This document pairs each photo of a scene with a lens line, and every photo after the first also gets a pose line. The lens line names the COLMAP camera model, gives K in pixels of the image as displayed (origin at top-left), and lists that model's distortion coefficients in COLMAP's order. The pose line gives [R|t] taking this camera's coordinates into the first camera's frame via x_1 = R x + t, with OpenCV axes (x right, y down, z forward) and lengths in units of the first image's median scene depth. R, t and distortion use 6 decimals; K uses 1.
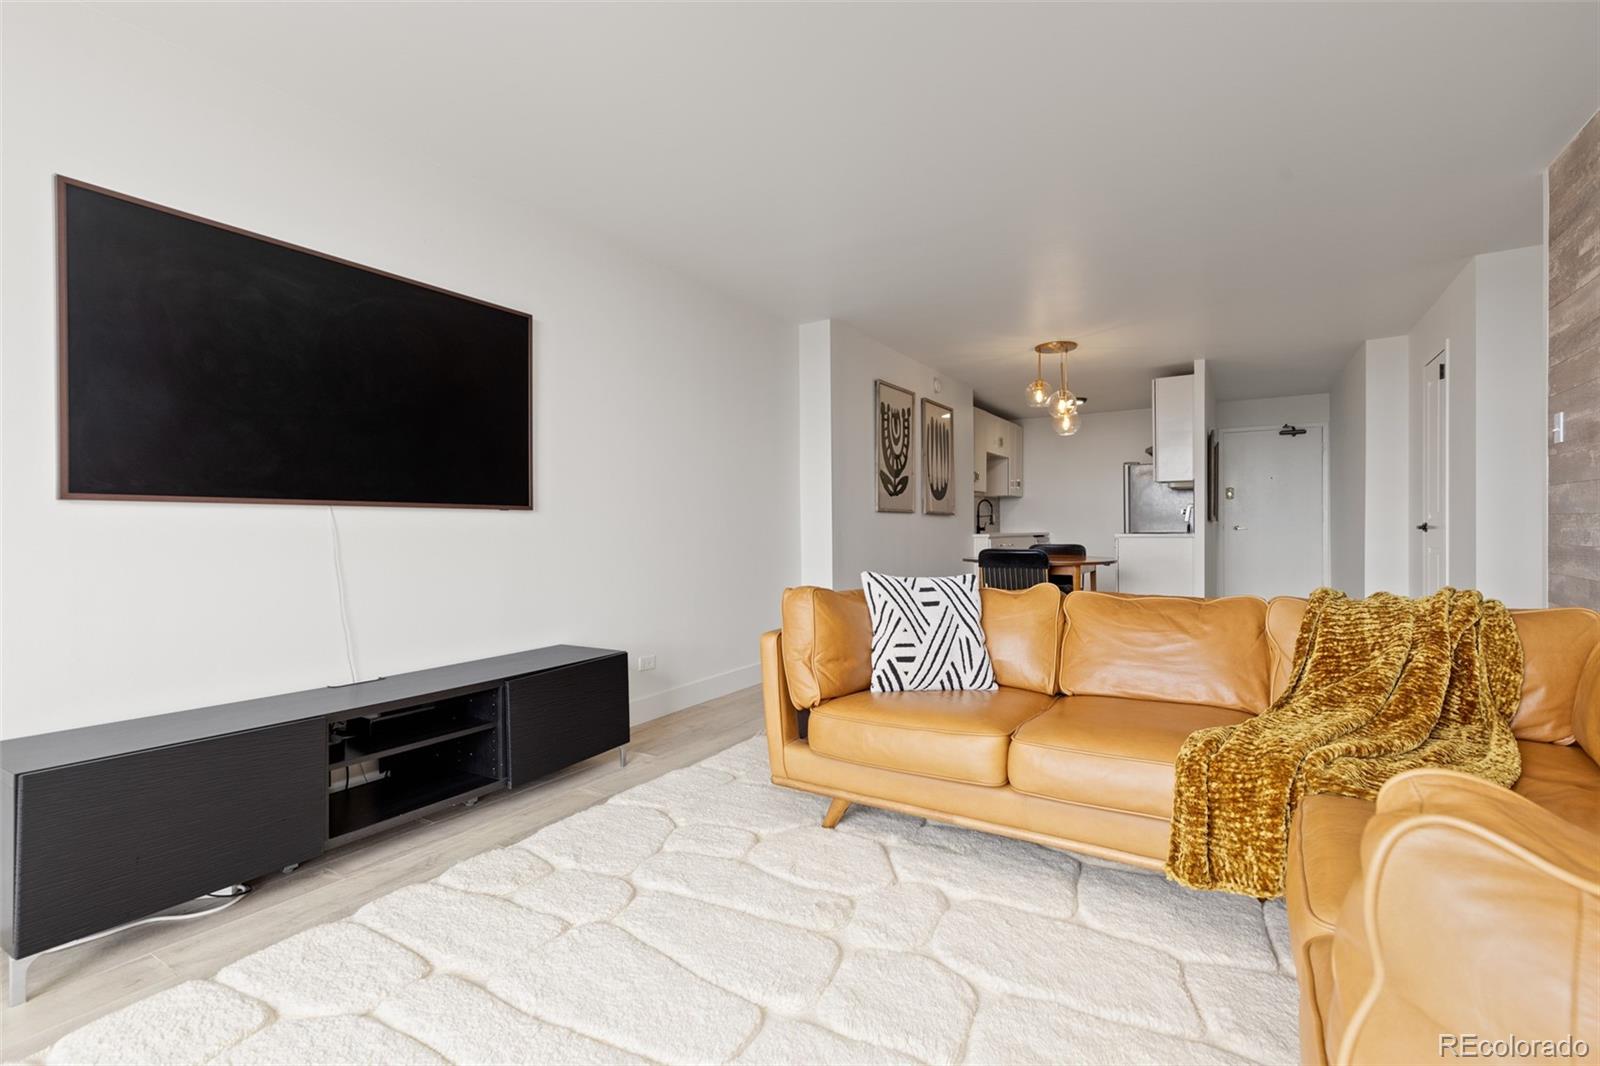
lens RADIAL K [[729.2, 0, 792.0], [0, 729.2, 531.9], [0, 0, 1]] dist [0.006235, -0.000480]
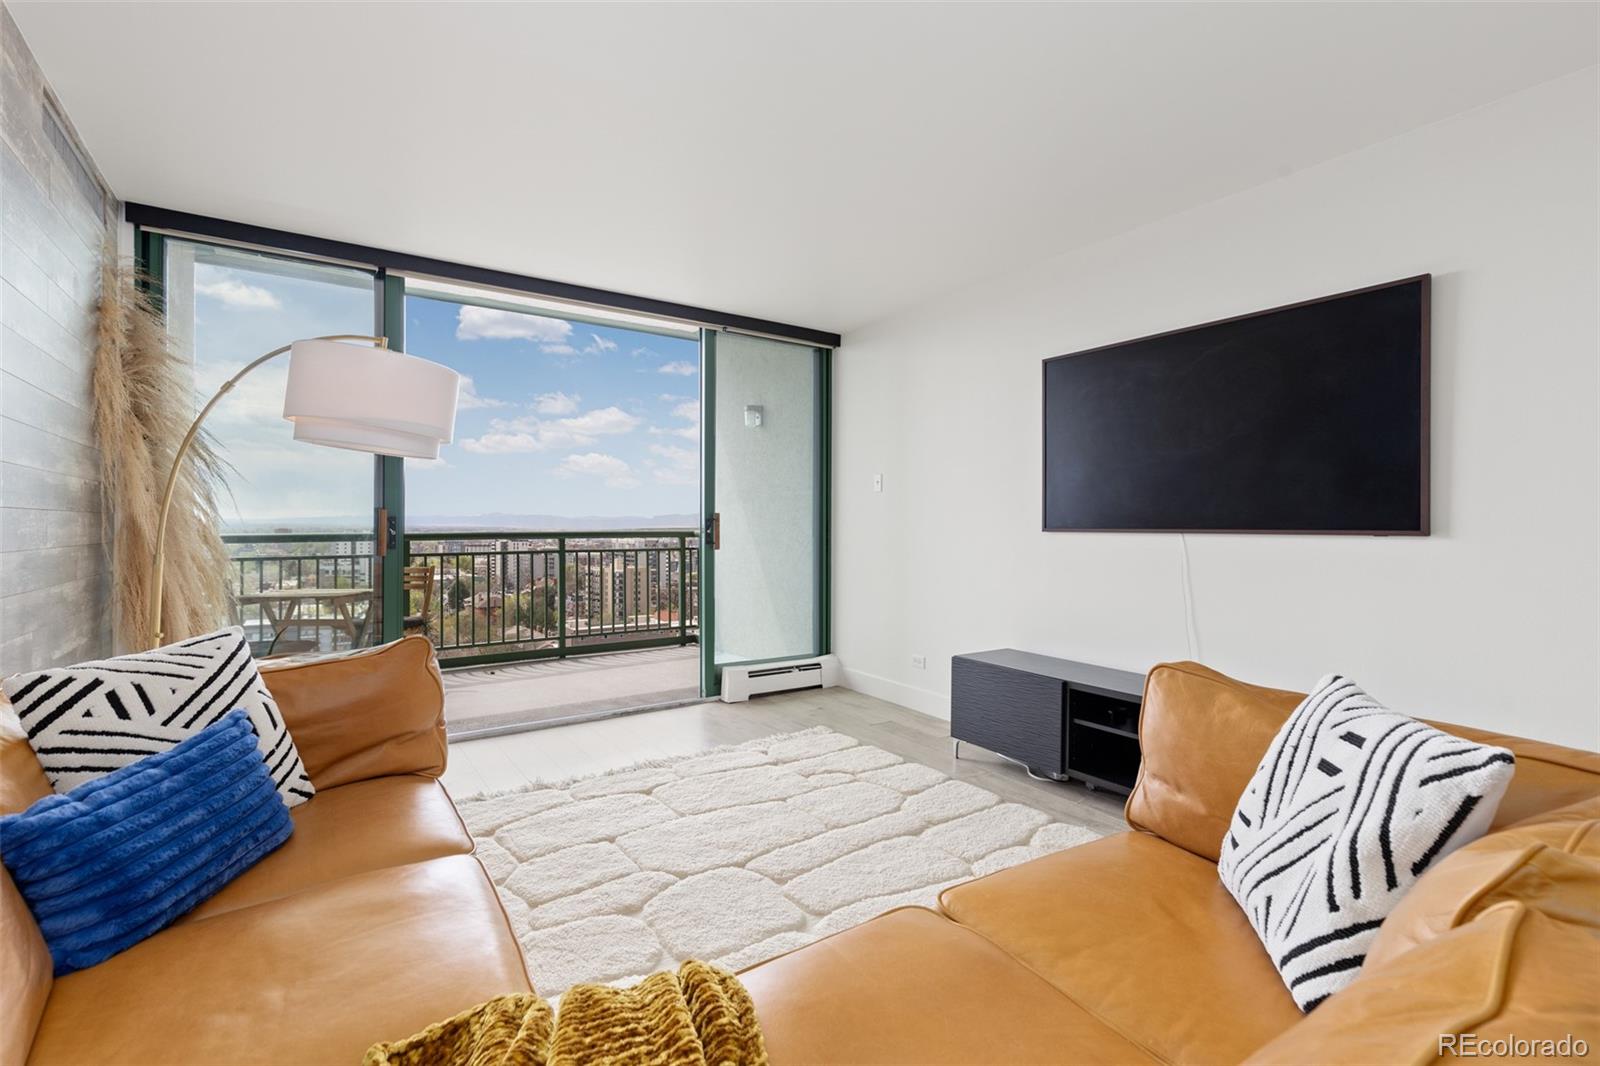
lens RADIAL K [[730.0, 0, 794.2], [0, 730.0, 527.8], [0, 0, 1]] dist [0.005127, -0.000642]
pose [[-0.410960, 0.003335, -0.911647, 0.744744], [-0.007223, 0.999950, 0.006914, -0.048468], [0.911625, 0.009426, -0.410915, 0.913669]]
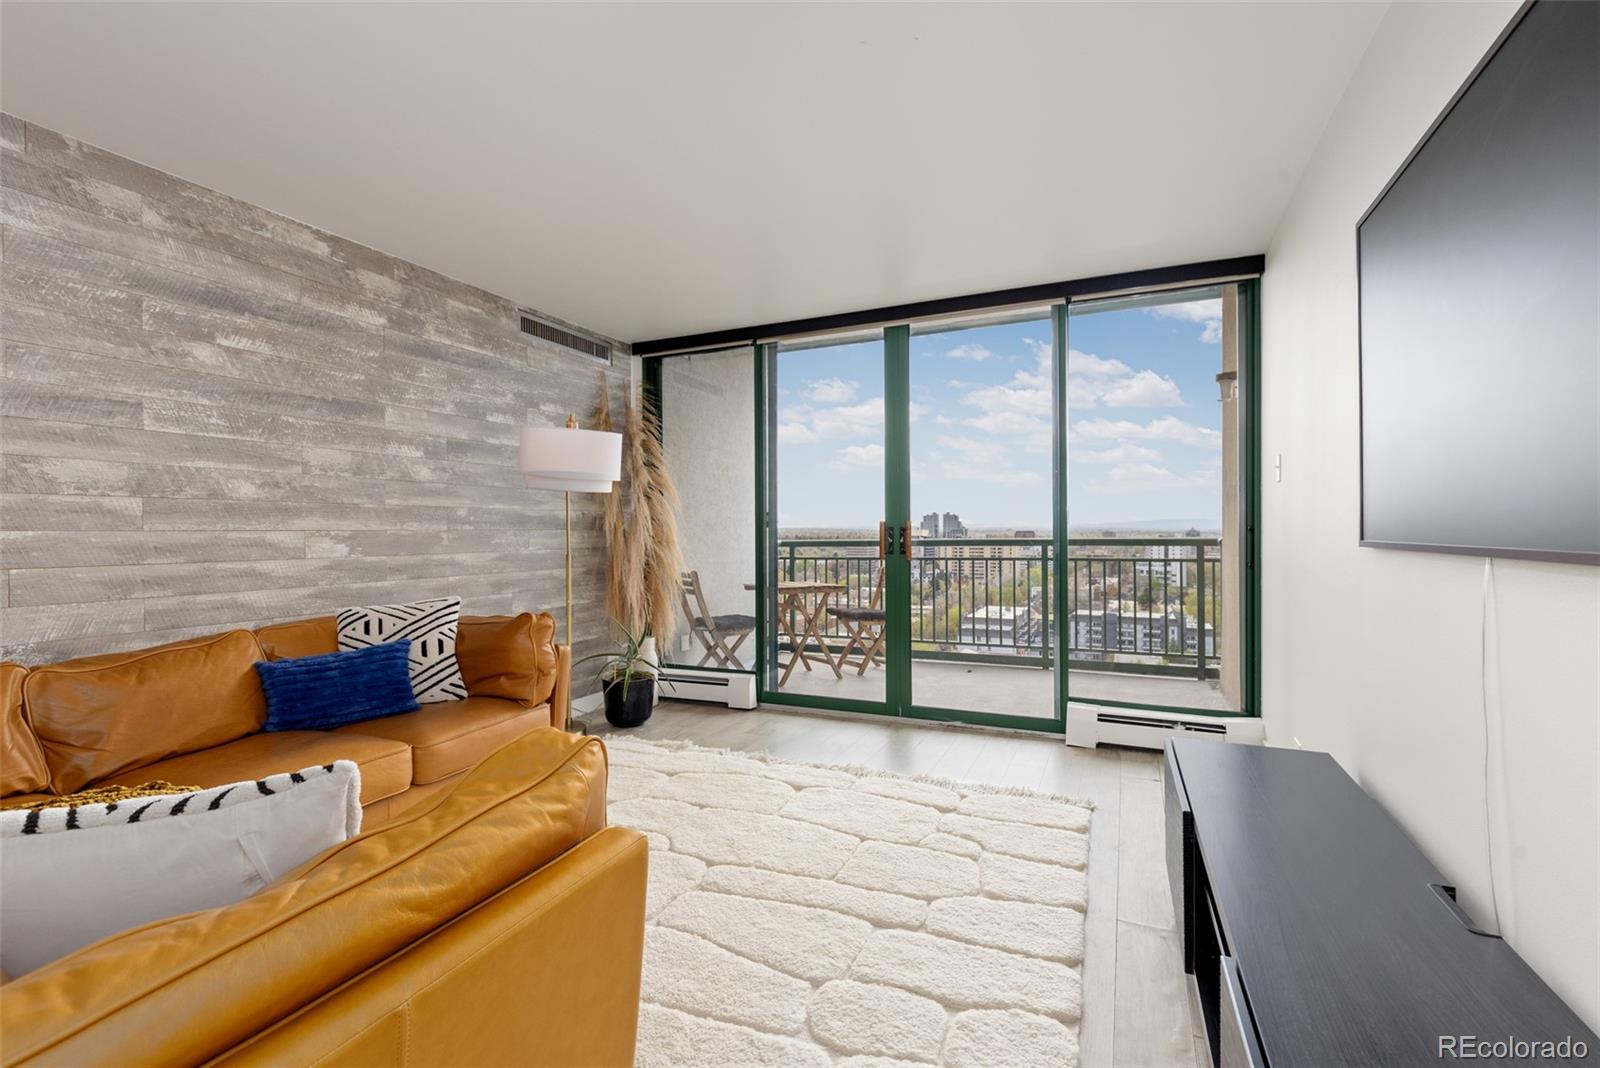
lens RADIAL K [[726.5, 0, 793.2], [0, 726.5, 532.6], [0, 0, 1]] dist [0.007796, -0.001280]
pose [[-0.991962, 0.009863, -0.126153, -0.079232], [0.008766, 0.999919, 0.009252, -0.062135], [0.126234, 0.008071, -0.991968, 1.455199]]
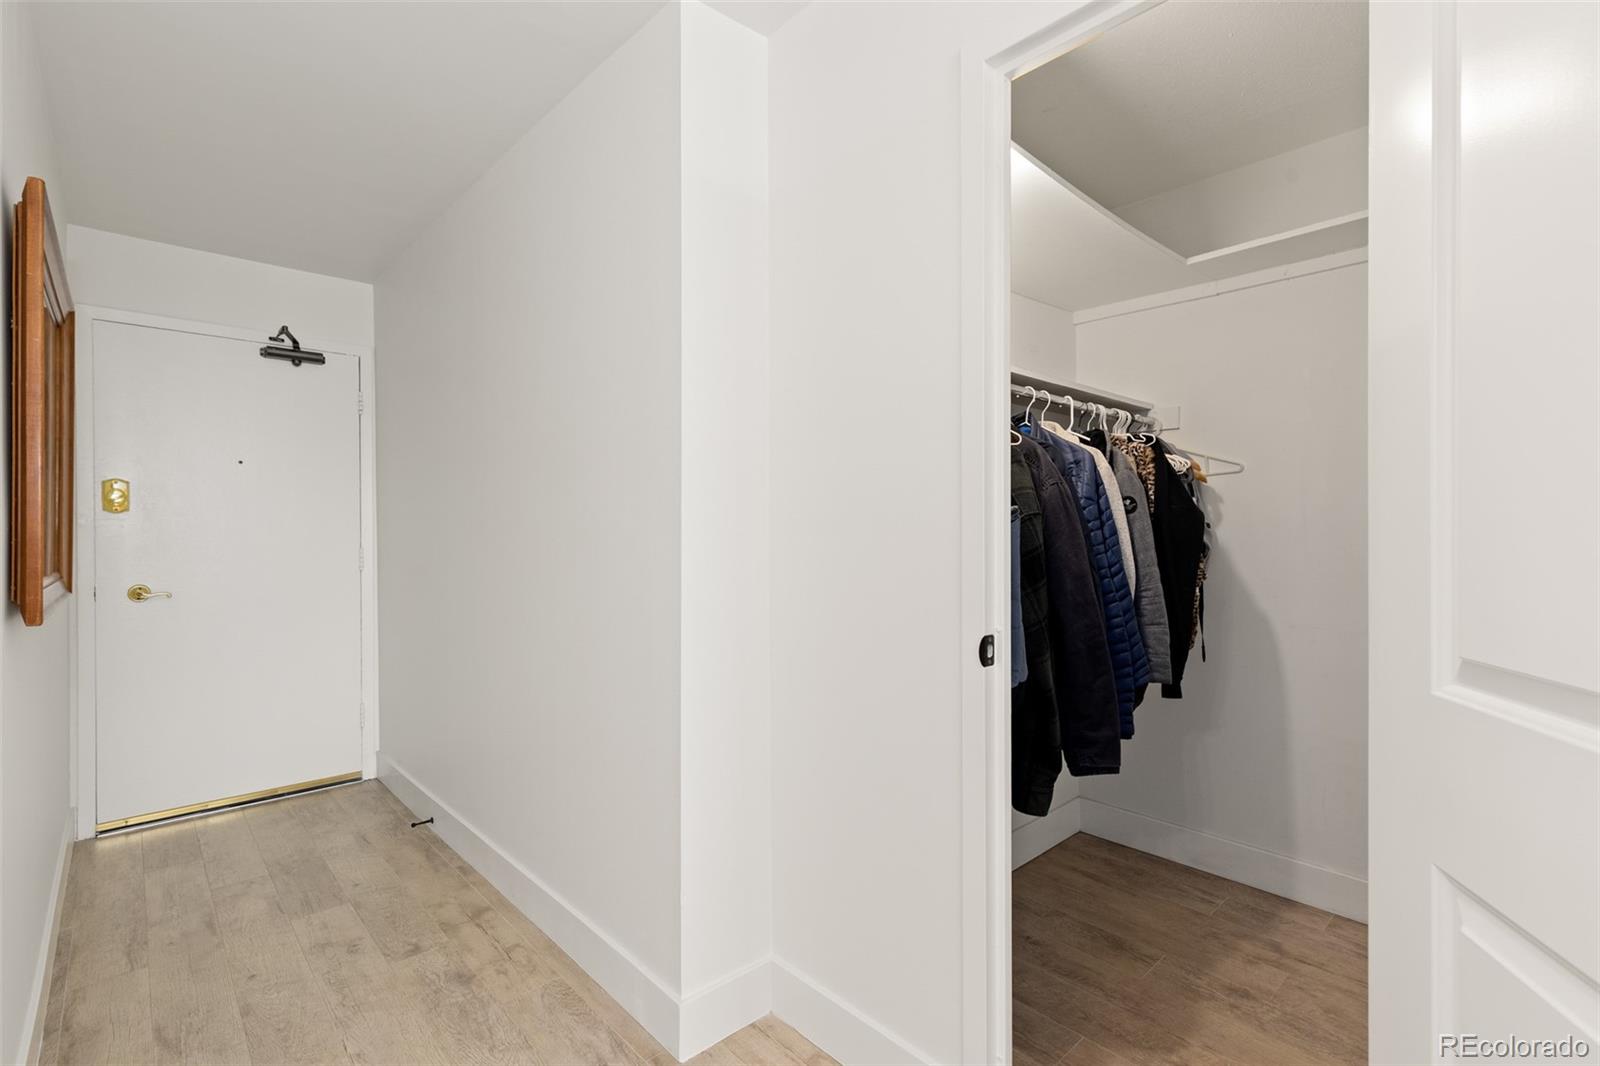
lens RADIAL K [[734.4, 0, 790.5], [0, 734.4, 530.7], [0, 0, 1]] dist [0.008861, -0.000239]
pose [[0.273696, 0.004235, 0.961807, 1.167458], [0.011647, 0.999902, -0.007717, -0.098938], [-0.961746, 0.013315, 0.273620, 1.995589]]
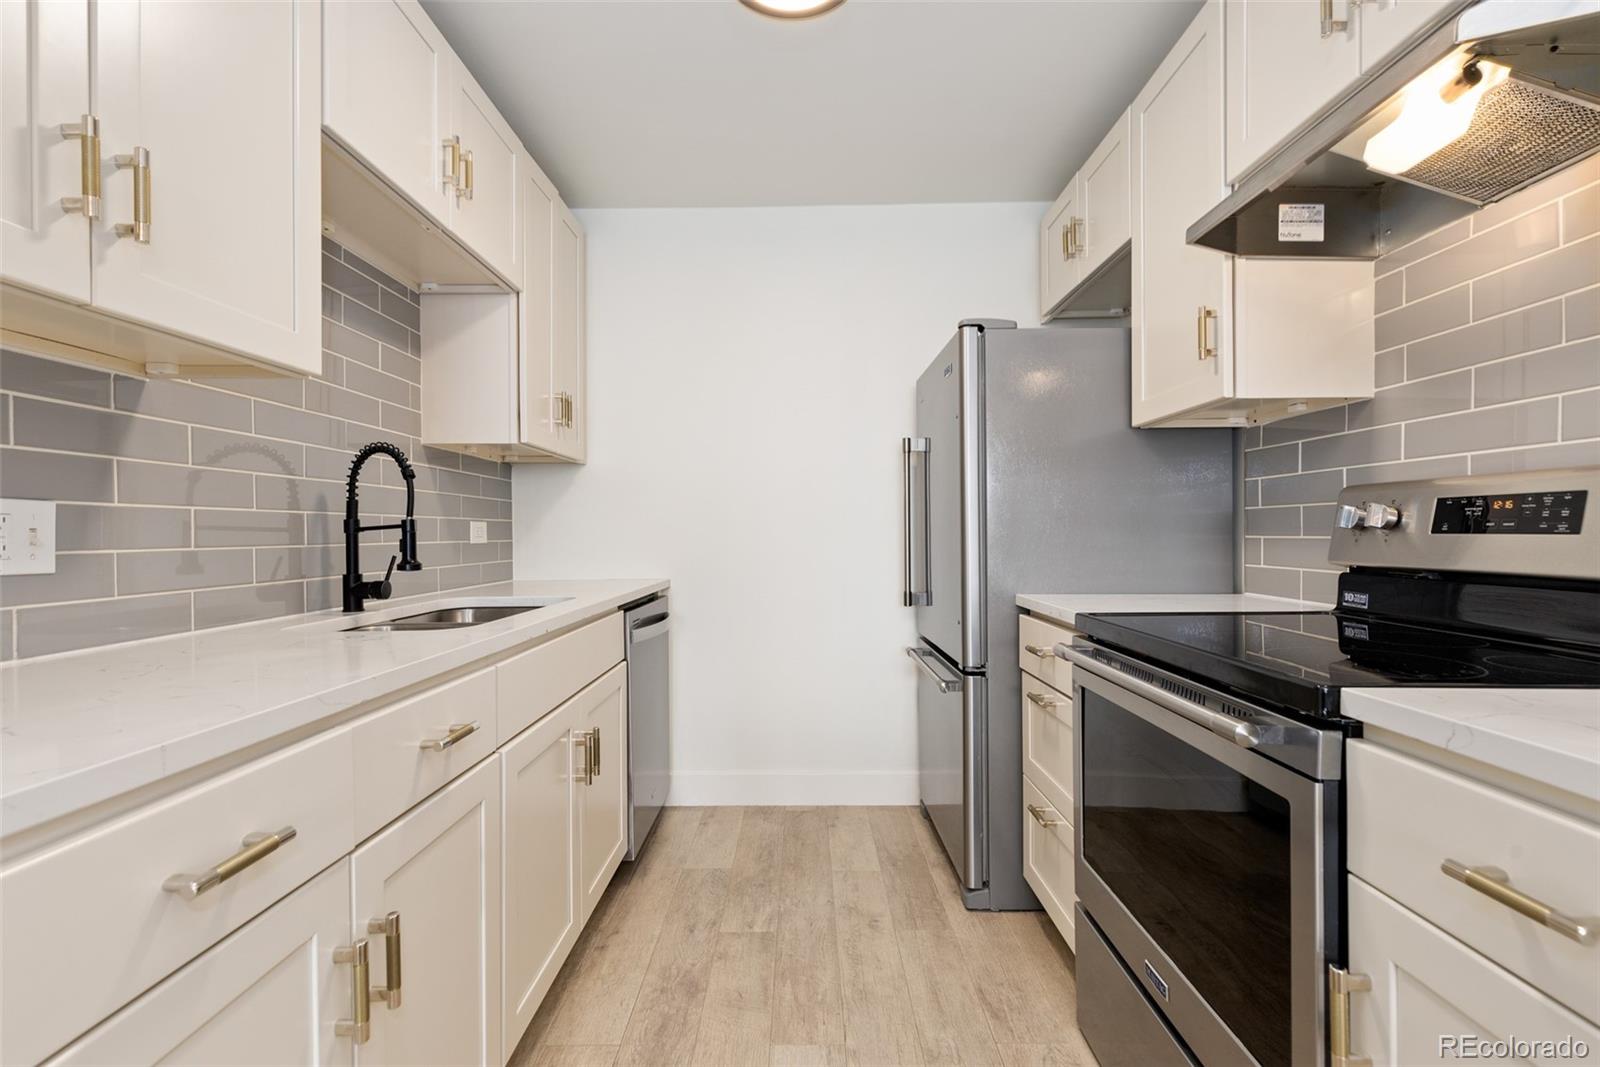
lens RADIAL K [[724.7, 0, 792.2], [0, 724.7, 534.7], [0, 0, 1]] dist [0.006479, -0.000353]
pose [[0.855599, -0.000246, 0.517639, 0.902302], [0.001896, 0.999995, -0.002657, -0.066252], [-0.517636, 0.003255, 0.855595, 2.692682]]
